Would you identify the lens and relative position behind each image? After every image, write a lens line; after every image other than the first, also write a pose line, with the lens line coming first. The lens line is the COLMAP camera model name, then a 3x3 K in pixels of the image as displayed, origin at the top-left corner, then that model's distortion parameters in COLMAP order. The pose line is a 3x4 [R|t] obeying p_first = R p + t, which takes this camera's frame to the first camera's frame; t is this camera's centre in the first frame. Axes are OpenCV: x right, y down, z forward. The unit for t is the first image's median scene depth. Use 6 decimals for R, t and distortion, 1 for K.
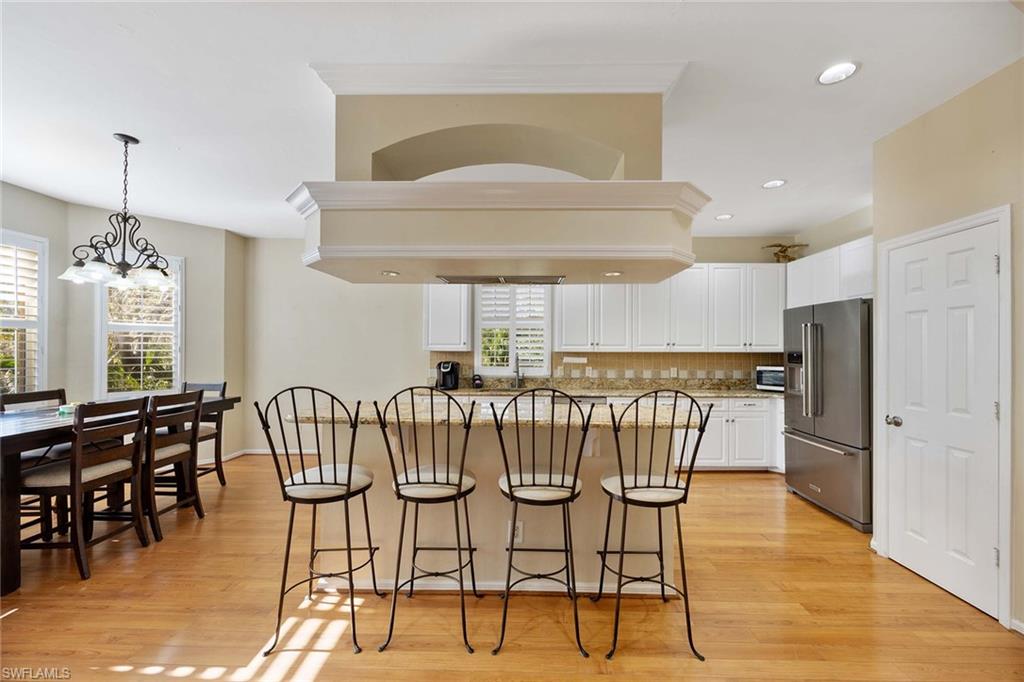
lens RADIAL K [[399.6, 0, 517.5], [0, 399.6, 349.2], [0, 0, 1]] dist [-0.009094, 0.000171]
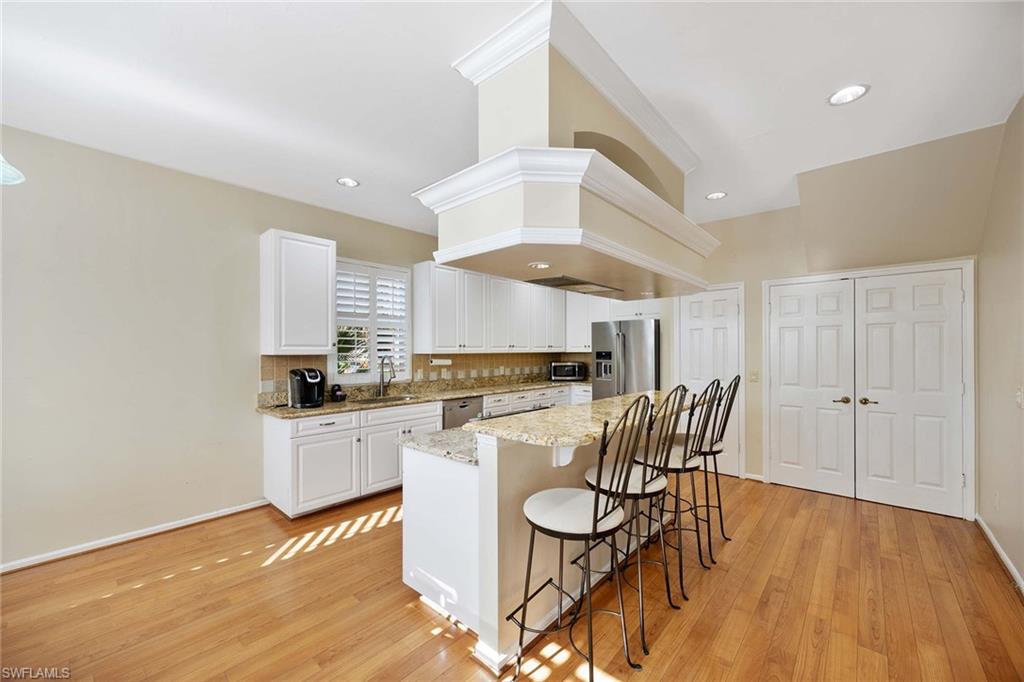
lens RADIAL K [[399.6, 0, 517.5], [0, 399.6, 349.2], [0, 0, 1]] dist [-0.009094, 0.000171]
pose [[0.635328, -0.004368, 0.772230, -0.484702], [0.006765, 0.999977, 0.000090, -0.003328], [-0.772213, 0.005167, 0.635343, 0.225197]]
